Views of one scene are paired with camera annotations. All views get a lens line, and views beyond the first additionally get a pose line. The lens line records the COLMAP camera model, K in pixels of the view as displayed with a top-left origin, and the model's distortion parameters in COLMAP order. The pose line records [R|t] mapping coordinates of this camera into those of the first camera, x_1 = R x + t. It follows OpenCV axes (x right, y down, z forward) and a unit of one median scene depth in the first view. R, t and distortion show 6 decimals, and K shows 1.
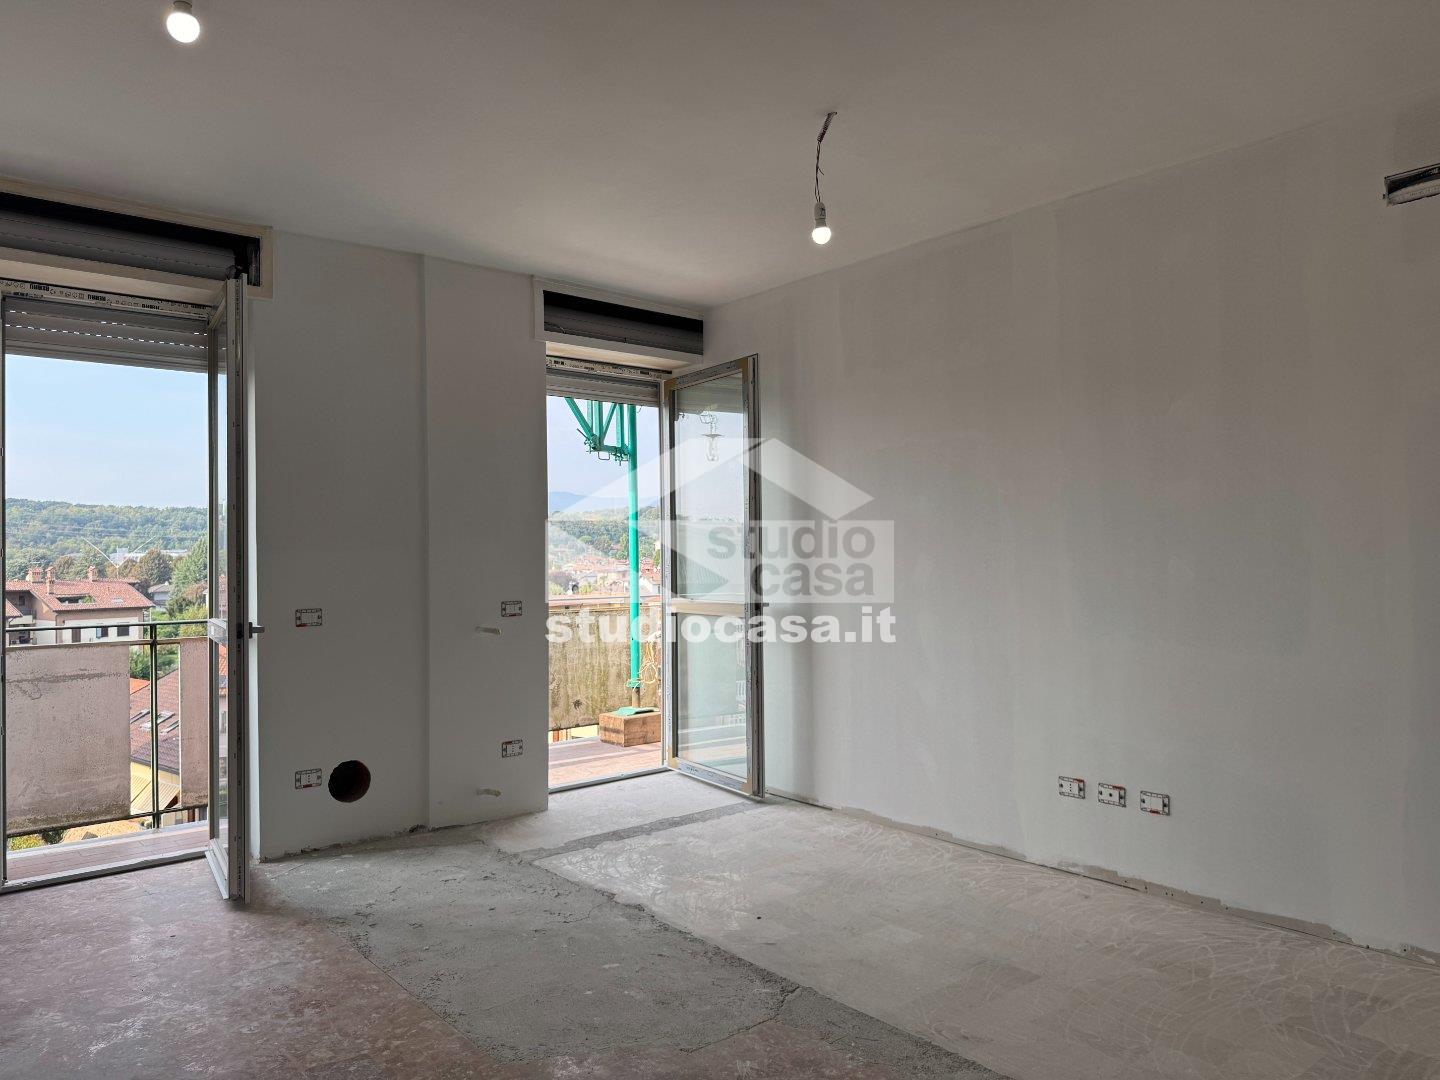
lens RADIAL K [[931.9, 0, 720.0], [0, 931.9, 540.0], [0, 0, 1]] dist [0.053405, -0.001693]
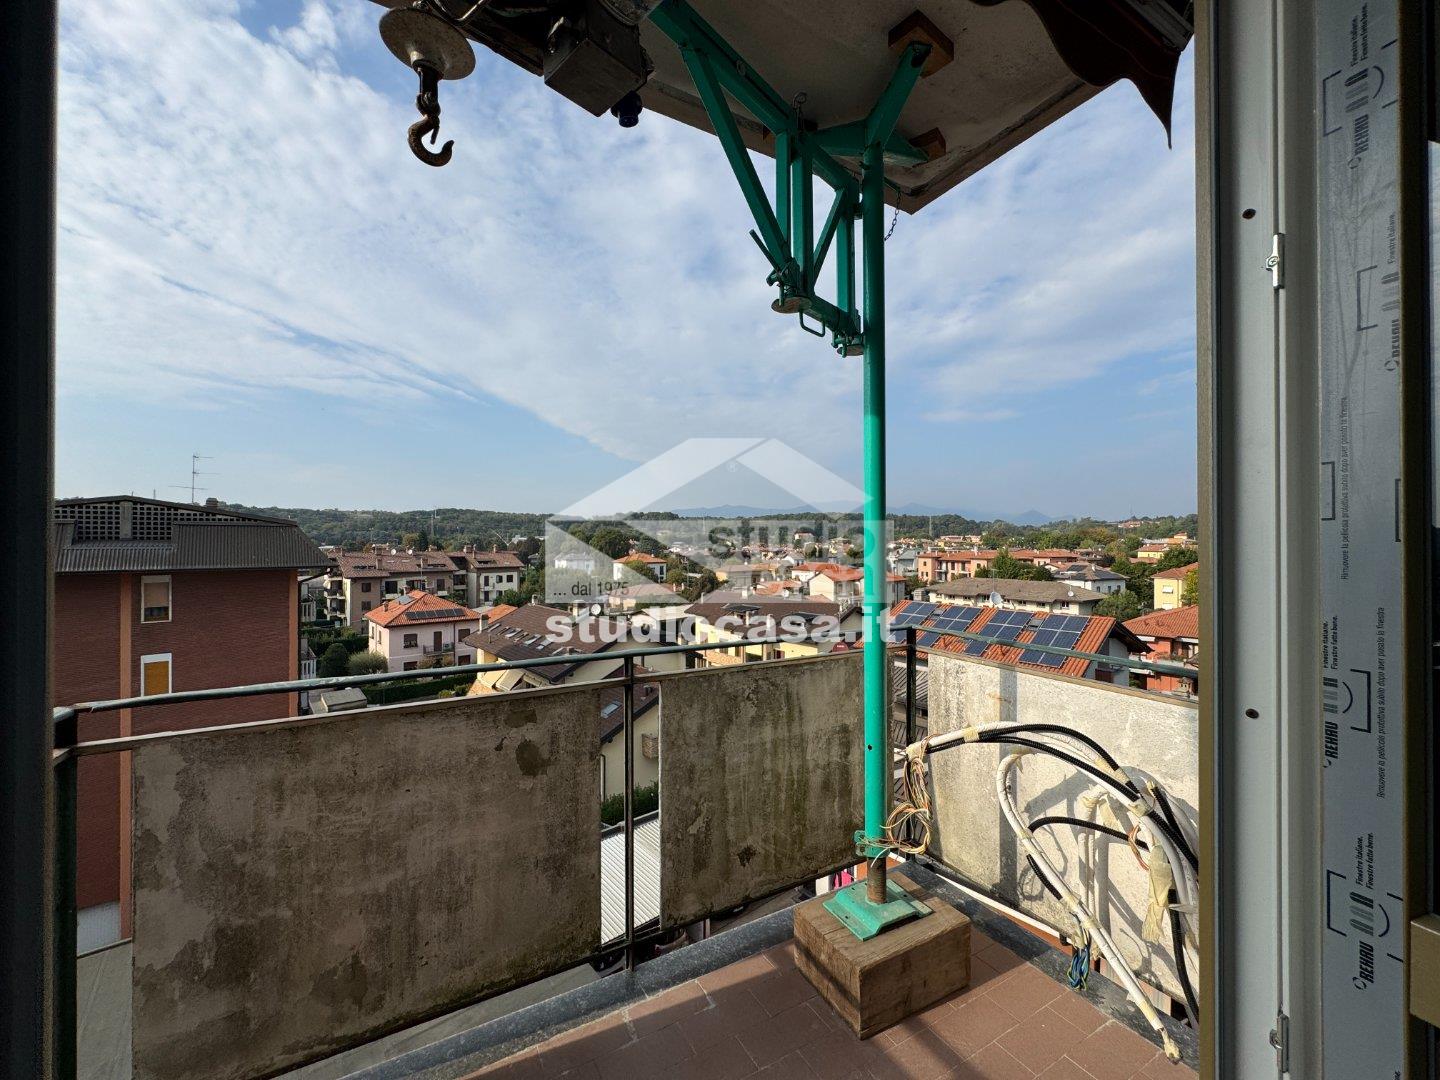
lens RADIAL K [[588.2, 0, 720.9], [0, 588.2, 543.6], [0, 0, 1]] dist [0.001827, 0.000074]
pose [[0.979991, 0.010992, -0.198737, -0.107242], [-0.006032, 0.999655, 0.025546, 0.003072], [0.198950, -0.023836, 0.979720, 0.705595]]
